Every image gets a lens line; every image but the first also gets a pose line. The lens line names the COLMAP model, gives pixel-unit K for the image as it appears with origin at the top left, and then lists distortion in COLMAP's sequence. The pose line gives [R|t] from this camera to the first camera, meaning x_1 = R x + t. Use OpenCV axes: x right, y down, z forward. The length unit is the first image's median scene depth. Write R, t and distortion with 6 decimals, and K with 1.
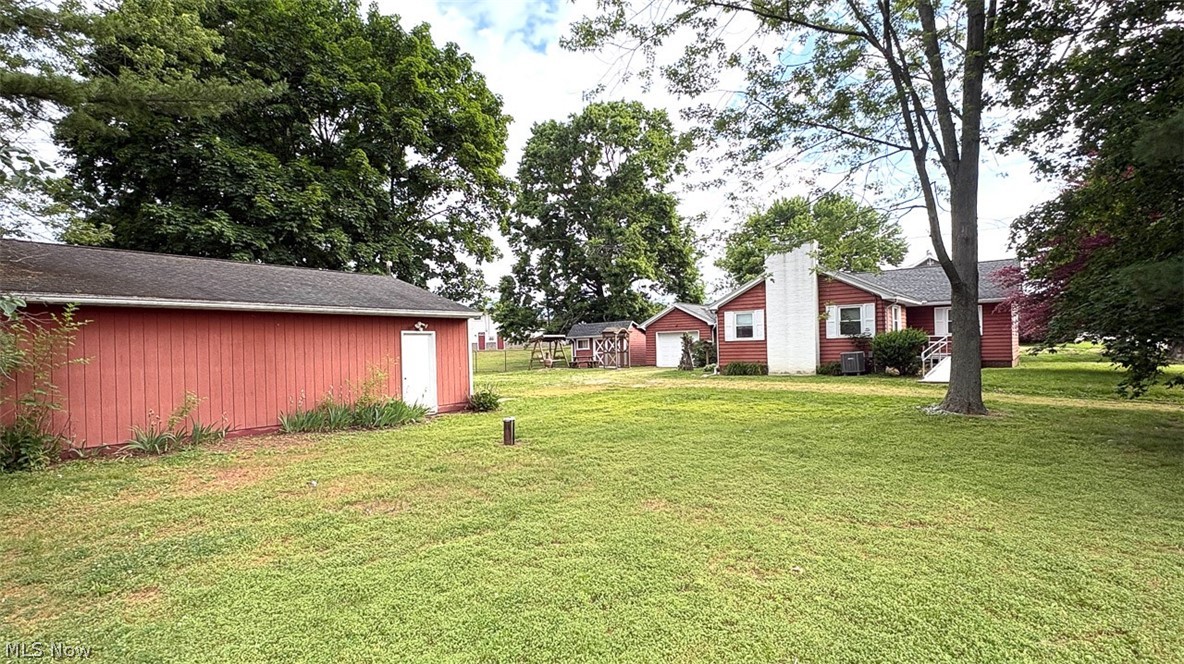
lens RADIAL K [[597.2, 0, 590.6], [0, 597.2, 337.4], [0, 0, 1]] dist [0.000921, 0.000041]
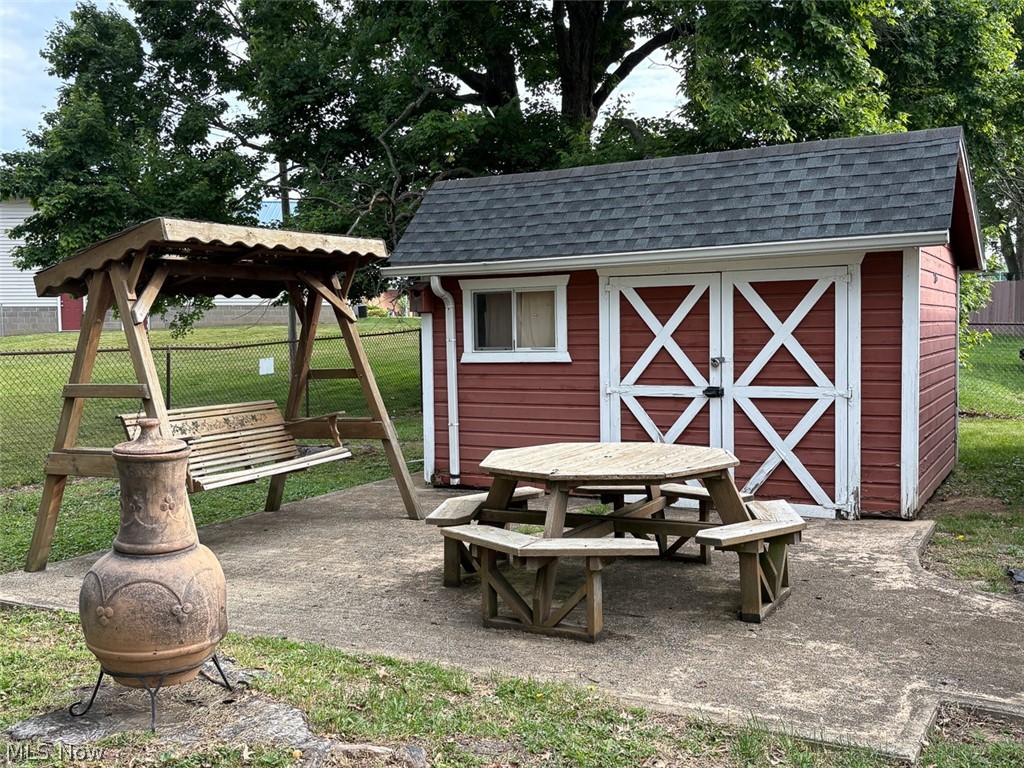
lens RADIAL K [[1011.8, 0, 512.4], [0, 1011.8, 383.4], [0, 0, 1]] dist [0.001529, 0.000000]
pose [[0.992025, 0.005826, 0.125905, -0.033843], [-0.015605, 0.996923, 0.076824, 0.006805], [-0.125070, -0.078176, 0.989063, 0.642179]]
